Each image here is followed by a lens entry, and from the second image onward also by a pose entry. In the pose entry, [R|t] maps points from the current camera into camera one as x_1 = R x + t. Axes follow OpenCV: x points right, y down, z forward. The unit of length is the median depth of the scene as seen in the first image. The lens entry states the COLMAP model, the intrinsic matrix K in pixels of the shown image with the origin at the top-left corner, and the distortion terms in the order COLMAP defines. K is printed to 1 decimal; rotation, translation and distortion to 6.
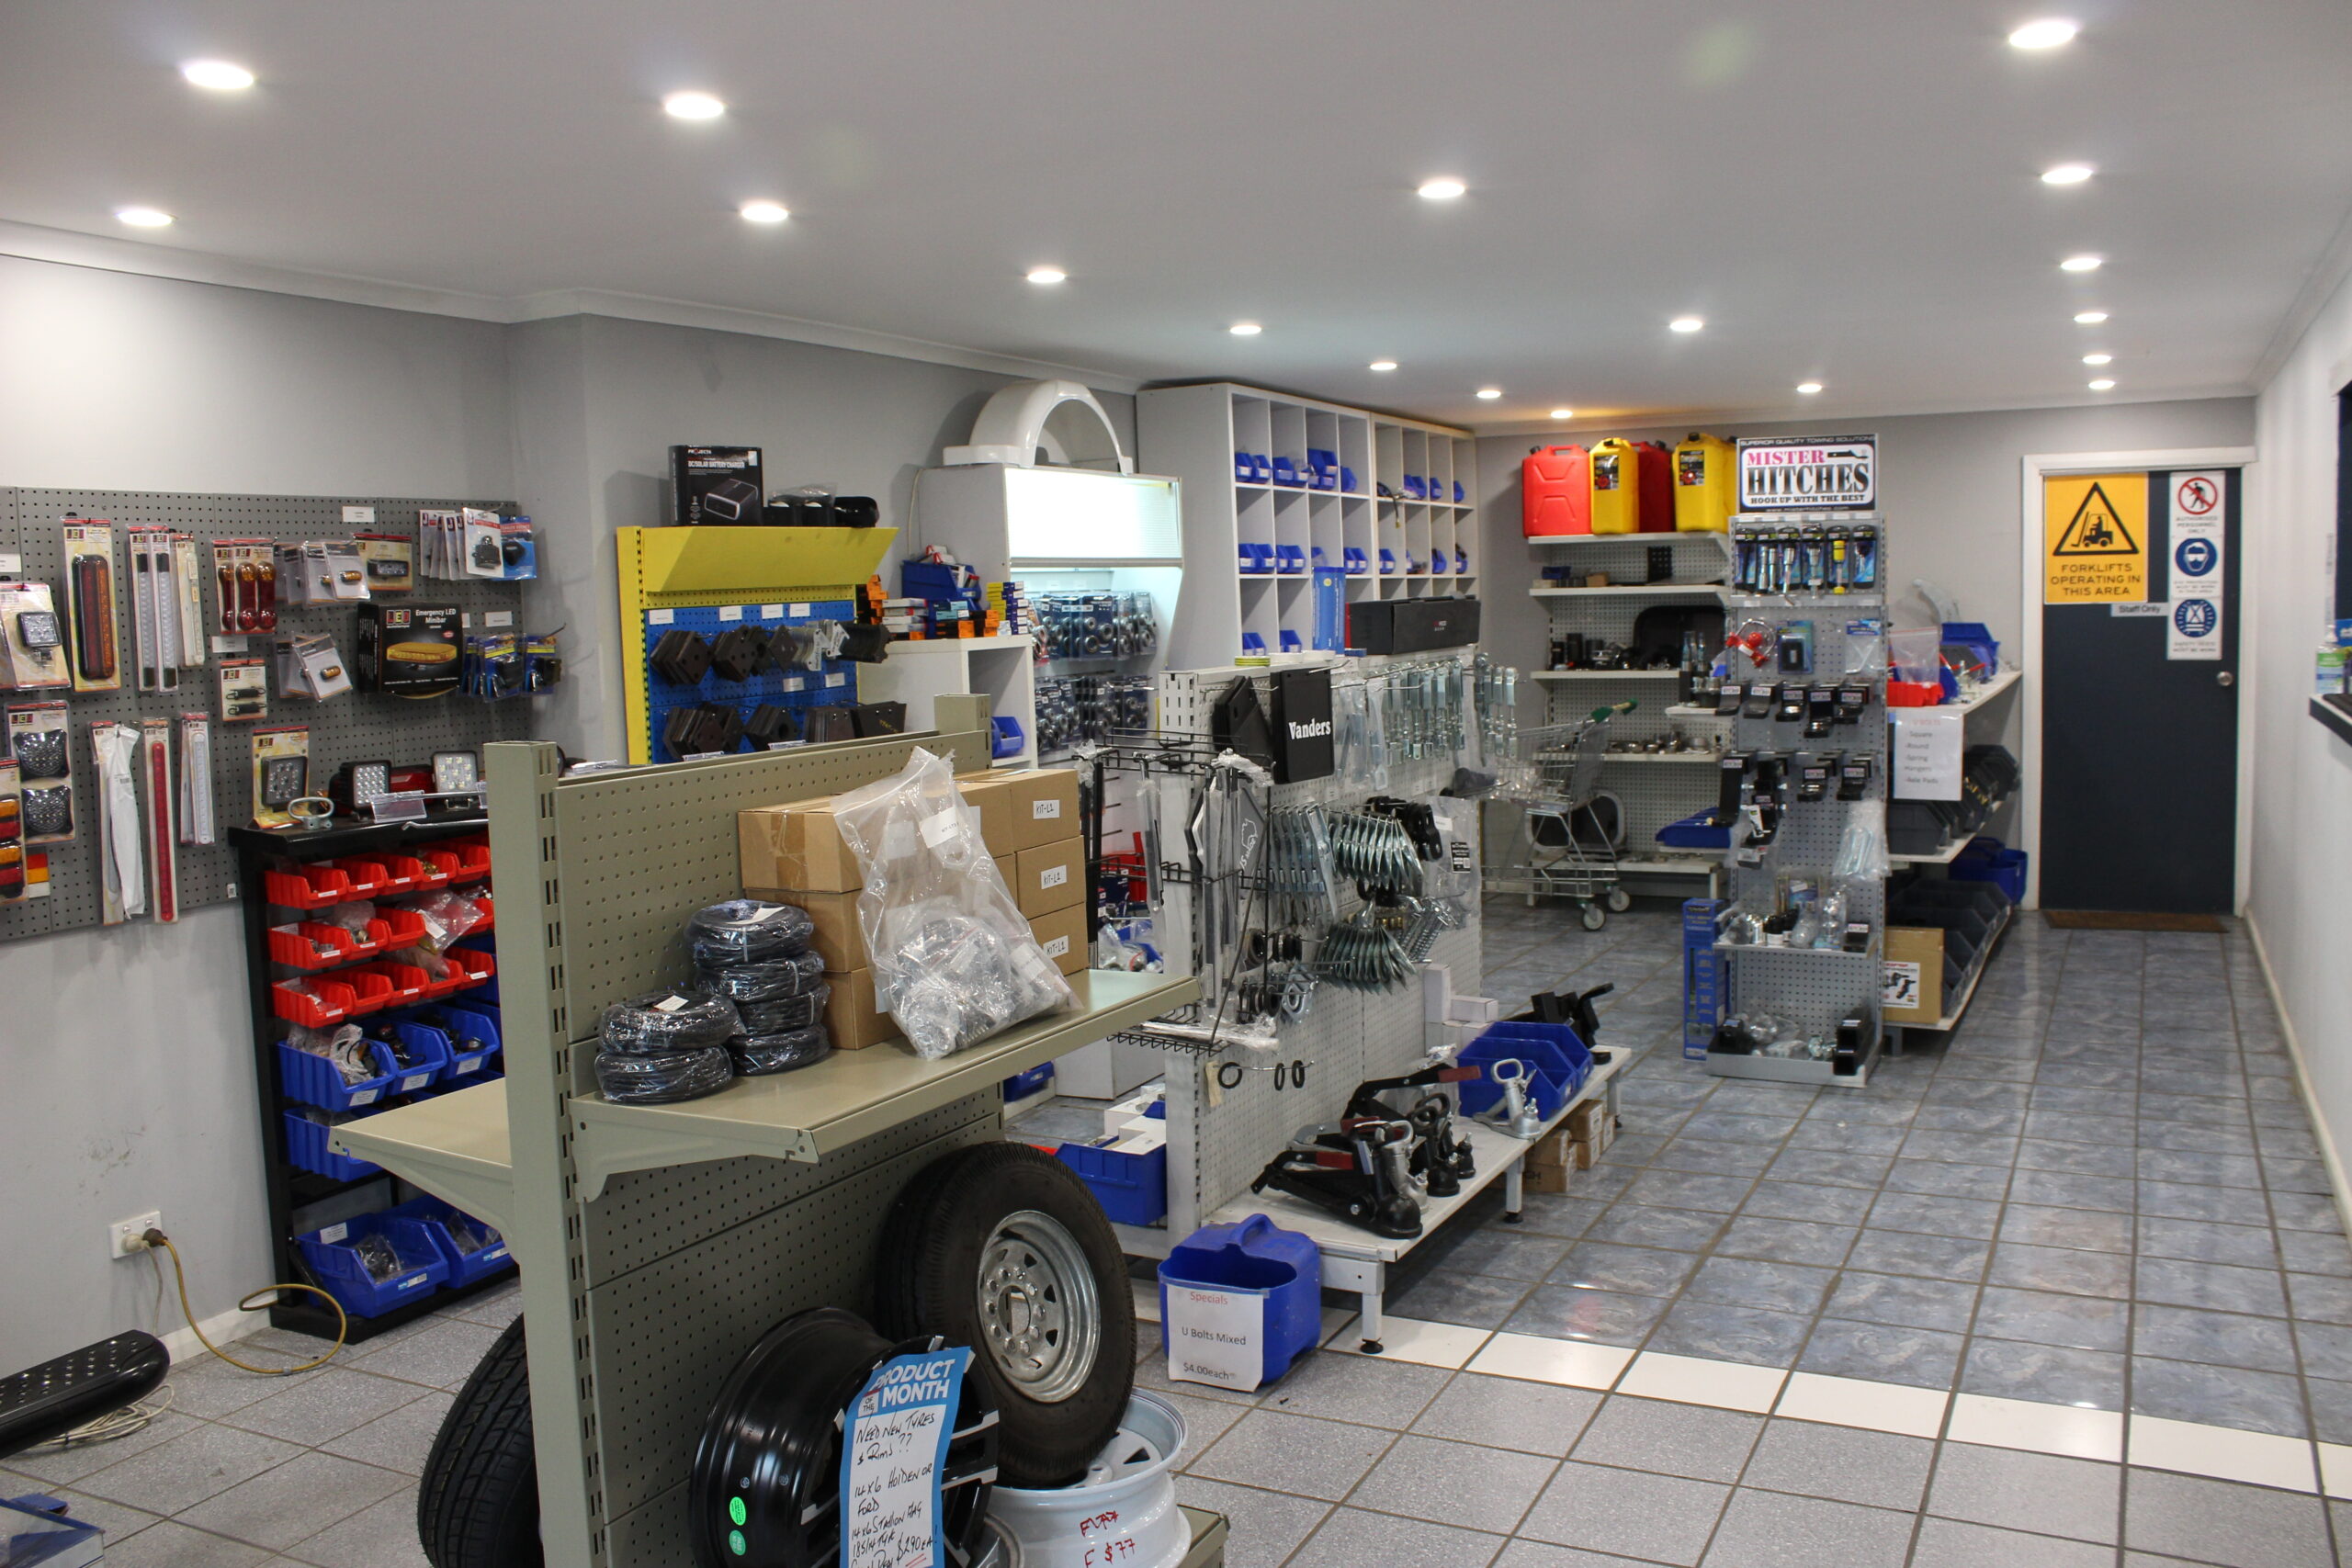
lens RADIAL K [[1964.1, 0, 1179.9], [0, 1964.1, 786.4], [0, 0, 1]] dist [-0.094612, -0.003147]
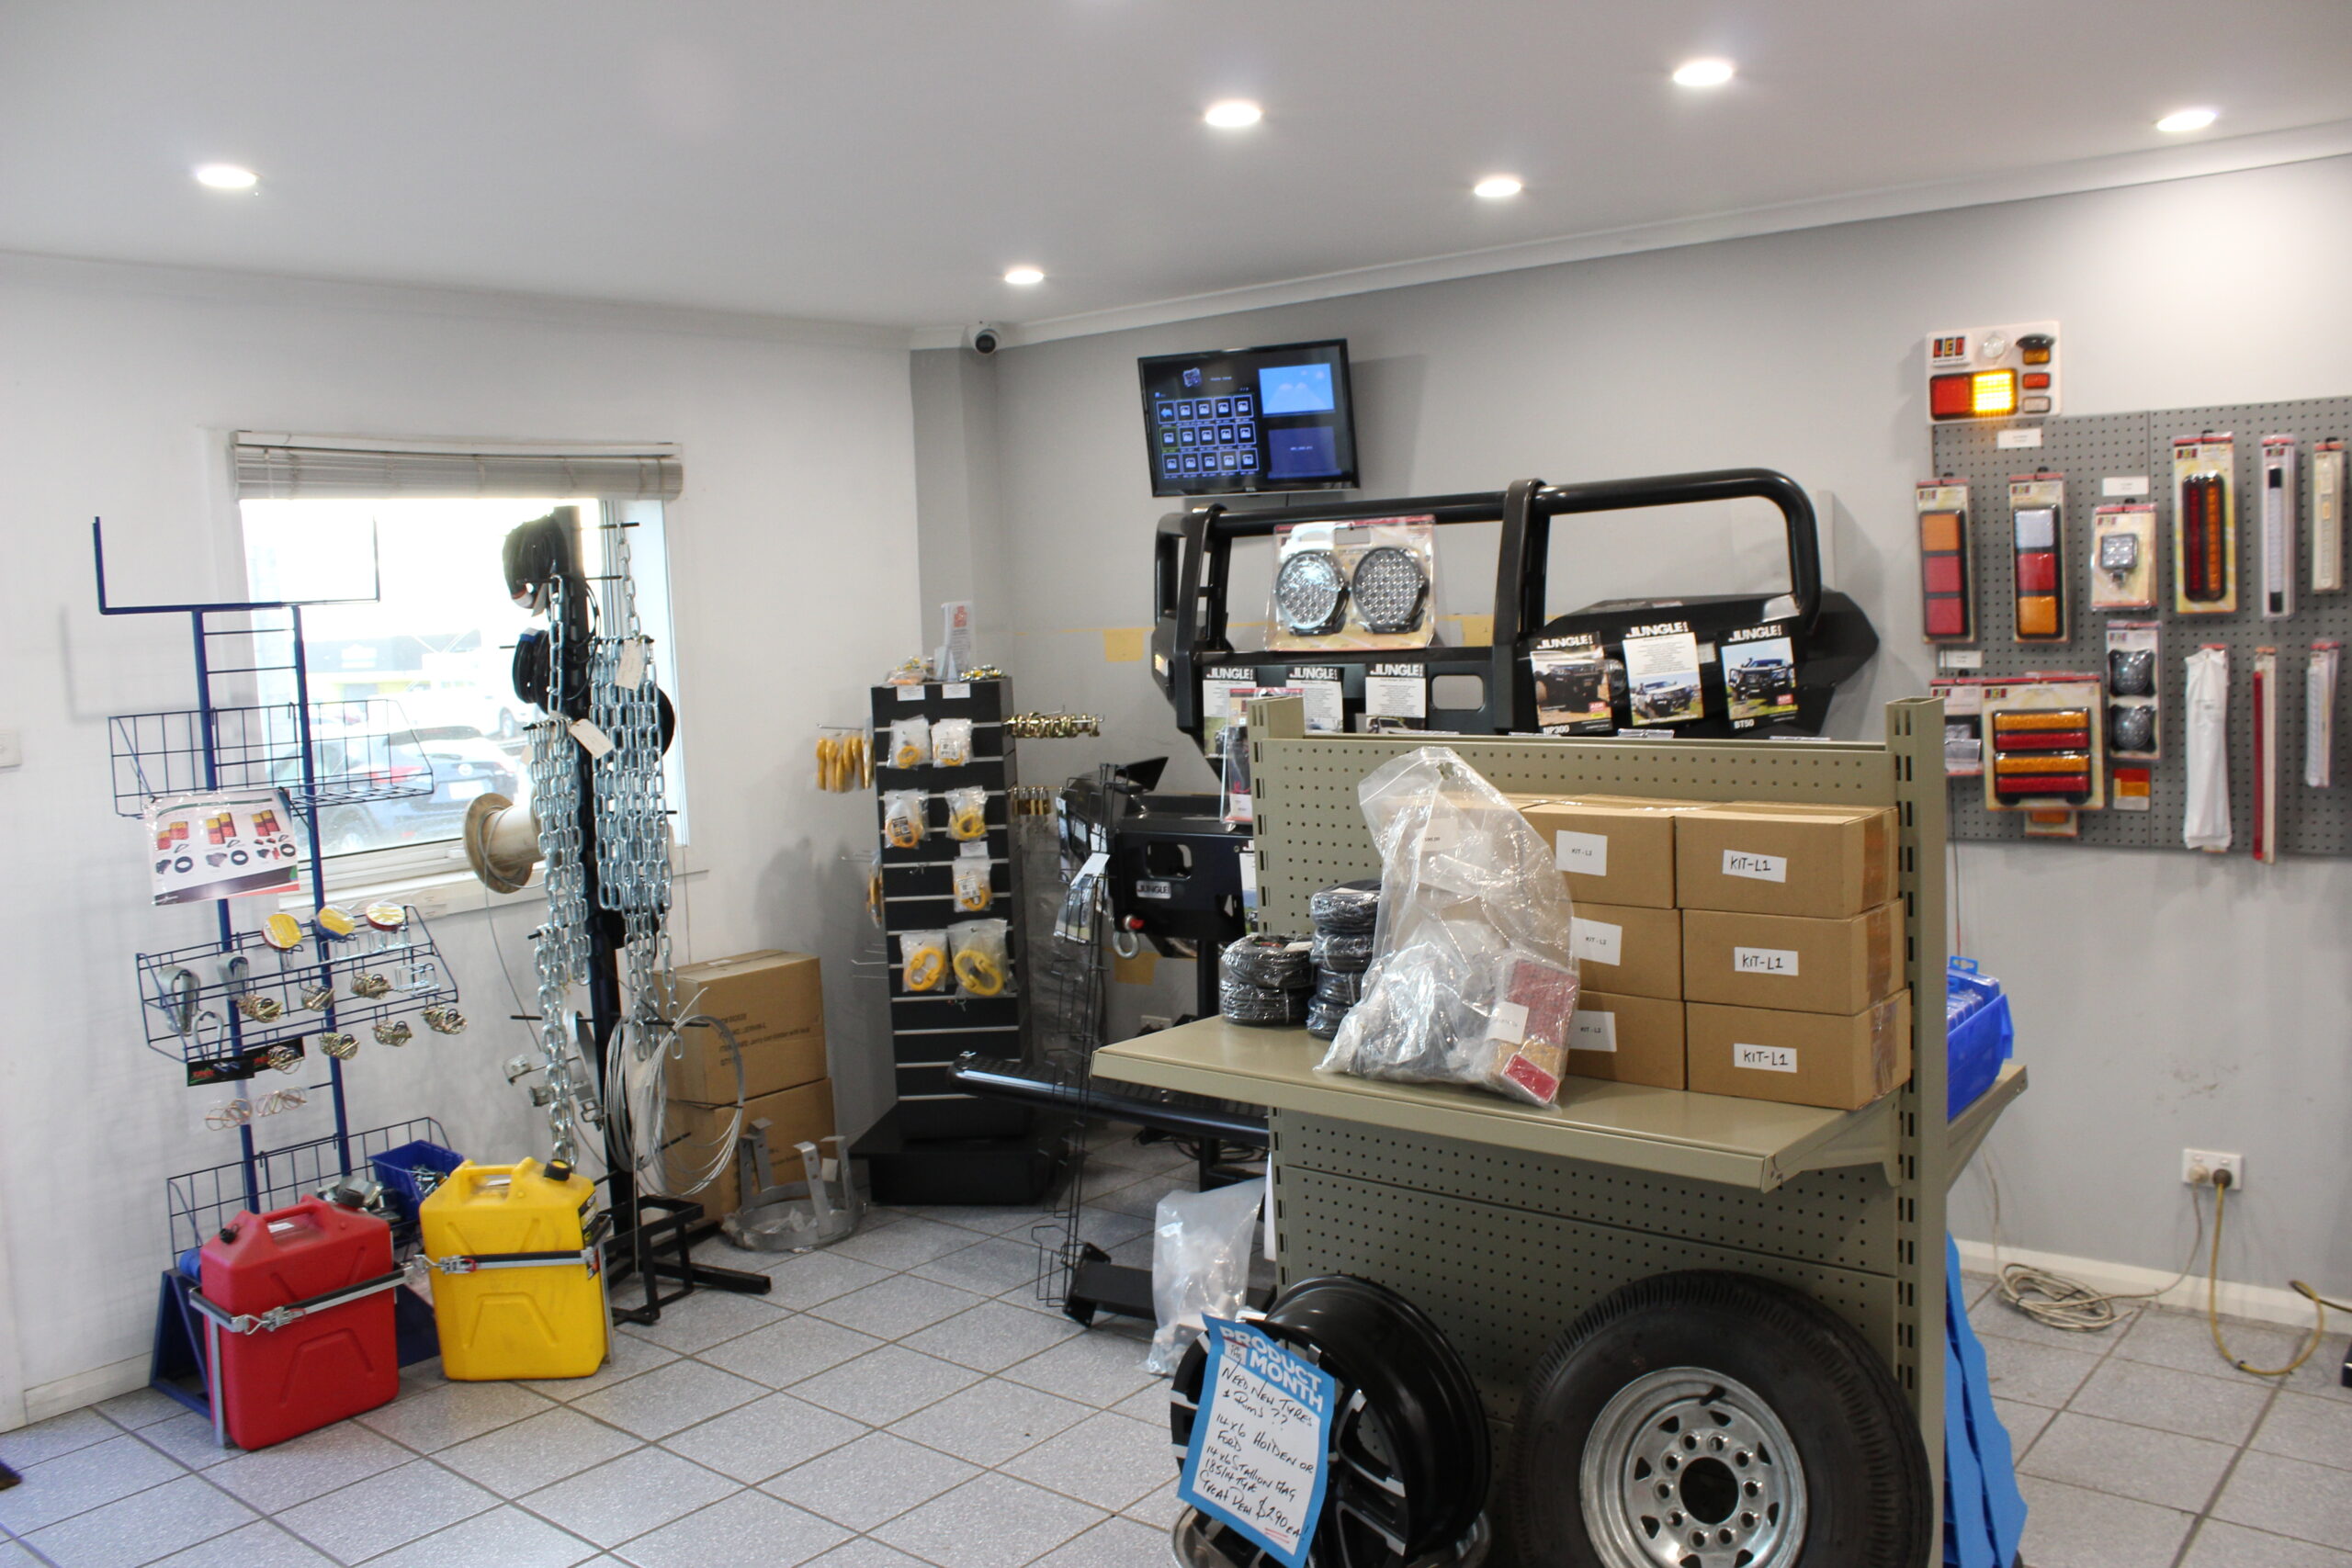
lens RADIAL K [[1964.1, 0, 1212.5], [0, 1964.1, 723.9], [0, 0, 1]] dist [-0.094612, -0.003147]
pose [[-0.208029, 0.105137, -0.972456, 0.512385], [-0.040089, 0.992454, 0.115875, -0.088973], [0.977301, 0.063090, -0.202244, 0.717085]]
